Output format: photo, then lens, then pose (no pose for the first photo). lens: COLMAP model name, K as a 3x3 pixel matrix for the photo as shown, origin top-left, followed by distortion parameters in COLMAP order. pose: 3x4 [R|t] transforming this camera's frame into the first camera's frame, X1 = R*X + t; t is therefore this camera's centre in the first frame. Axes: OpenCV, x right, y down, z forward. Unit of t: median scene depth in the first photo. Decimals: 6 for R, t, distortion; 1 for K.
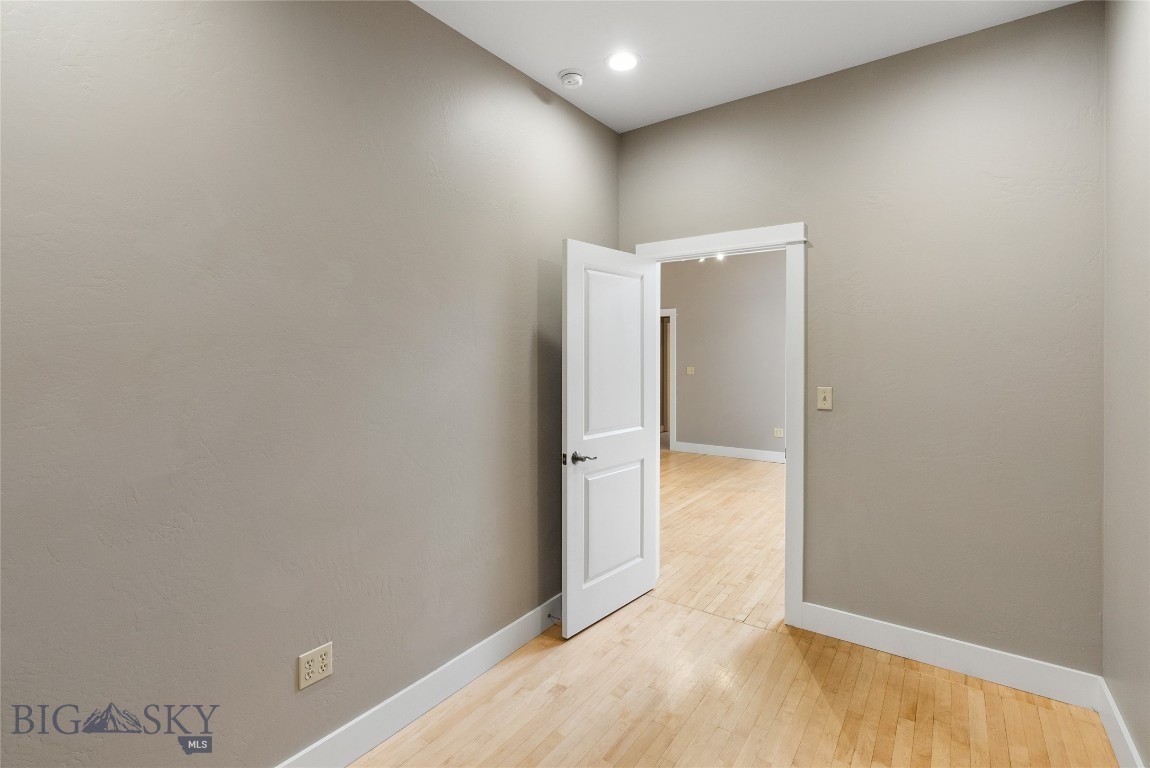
lens RADIAL K [[533.7, 0, 578.4], [0, 533.7, 375.1], [0, 0, 1]] dist [-0.002843, -0.000214]
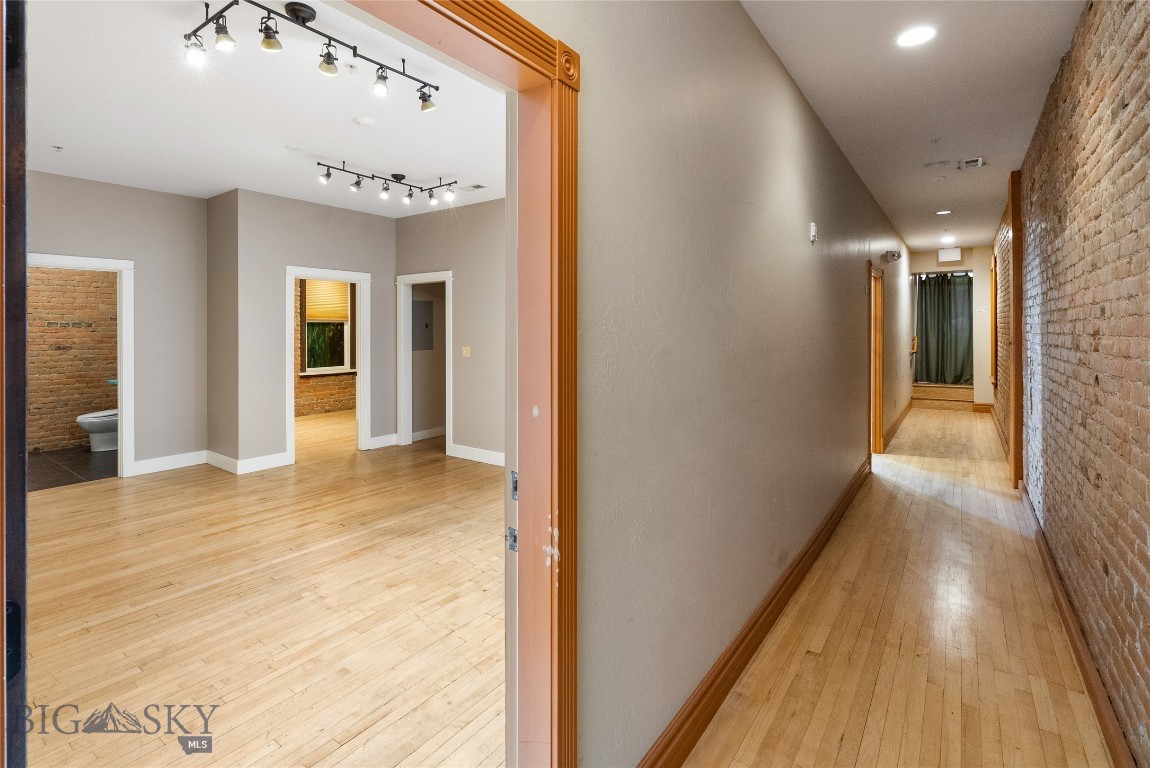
lens RADIAL K [[537.9, 0, 577.3], [0, 537.9, 334.1], [0, 0, 1]] dist [-0.001767, 0.000090]
pose [[0.999988, 0.002617, -0.004204, 0.605557], [-0.002736, 0.999590, -0.028511, -0.019795], [0.004128, 0.028522, 0.999585, 0.353054]]
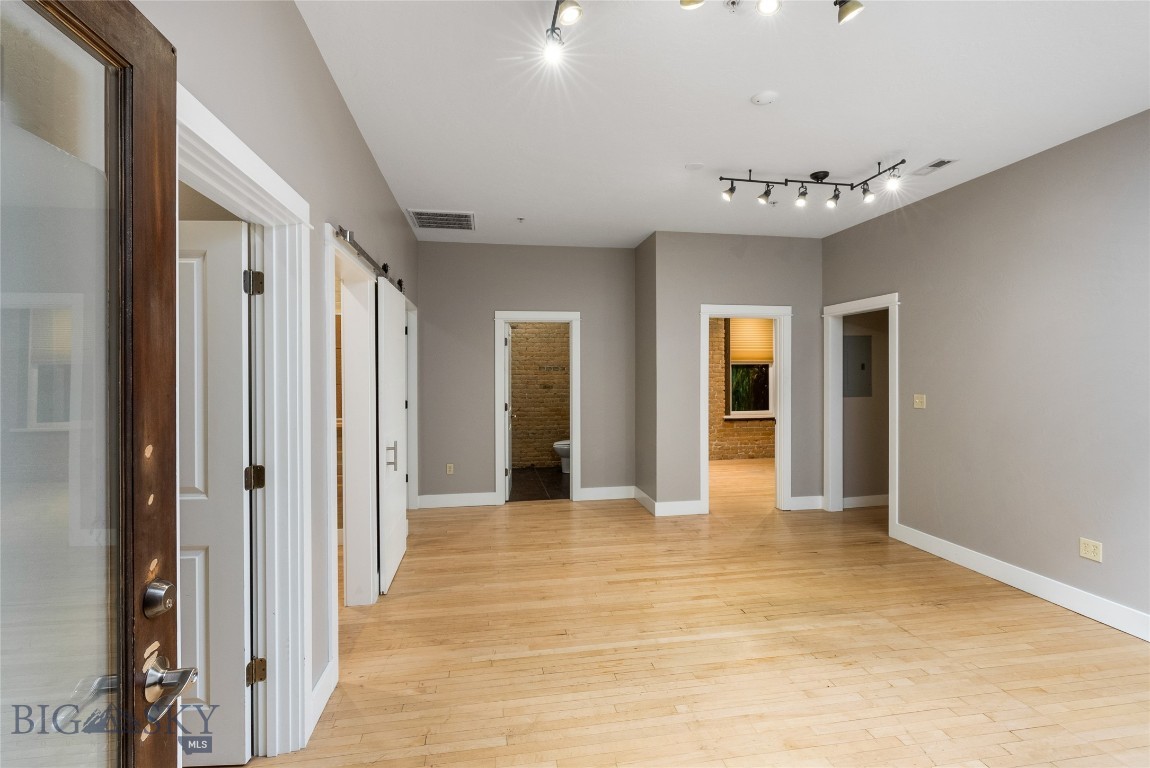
lens RADIAL K [[533.7, 0, 578.4], [0, 533.7, 375.1], [0, 0, 1]] dist [-0.002843, -0.000214]
pose [[0.712434, 0.003684, -0.701730, 0.562238], [-0.024777, 0.999495, -0.019908, -0.026014], [0.701302, 0.031570, 0.712165, 0.557919]]
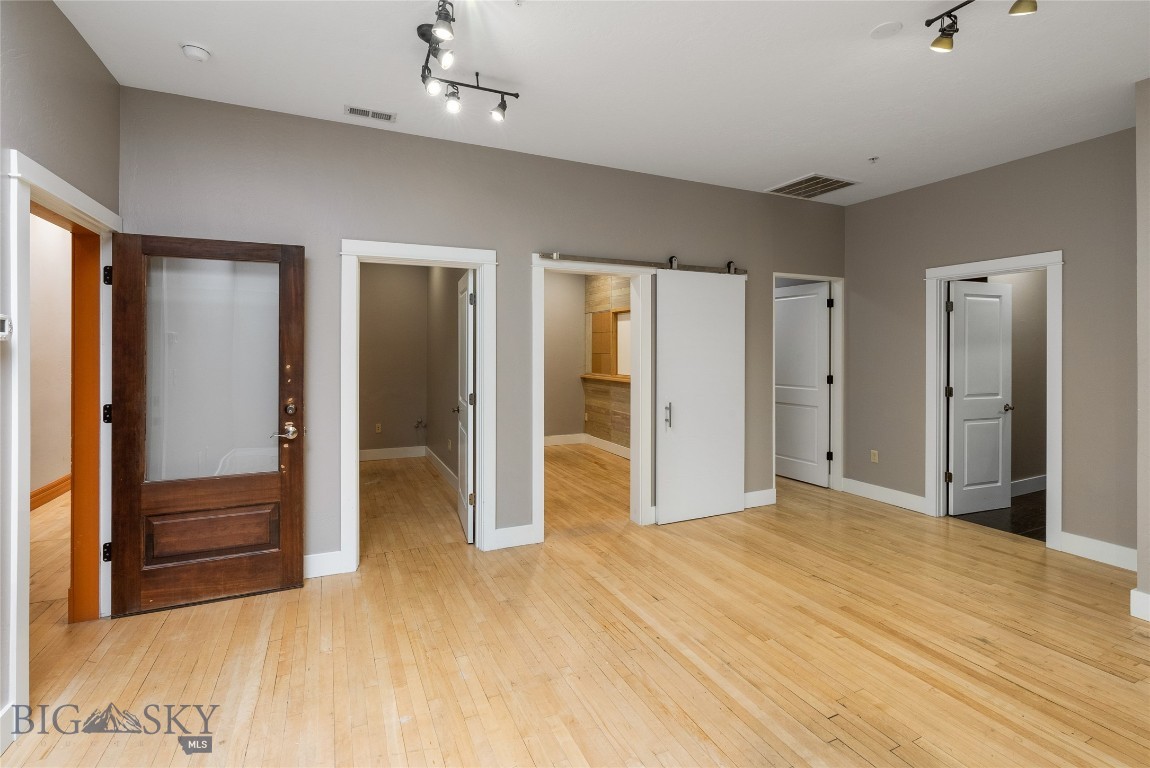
lens RADIAL K [[530.9, 0, 573.5], [0, 530.9, 348.2], [0, 0, 1]] dist [-0.006642, -0.000125]
pose [[-0.494110, 0.001920, -0.869397, 0.715285], [-0.033886, 0.999195, 0.021465, -0.047495], [0.868739, 0.040067, -0.493647, 1.201700]]
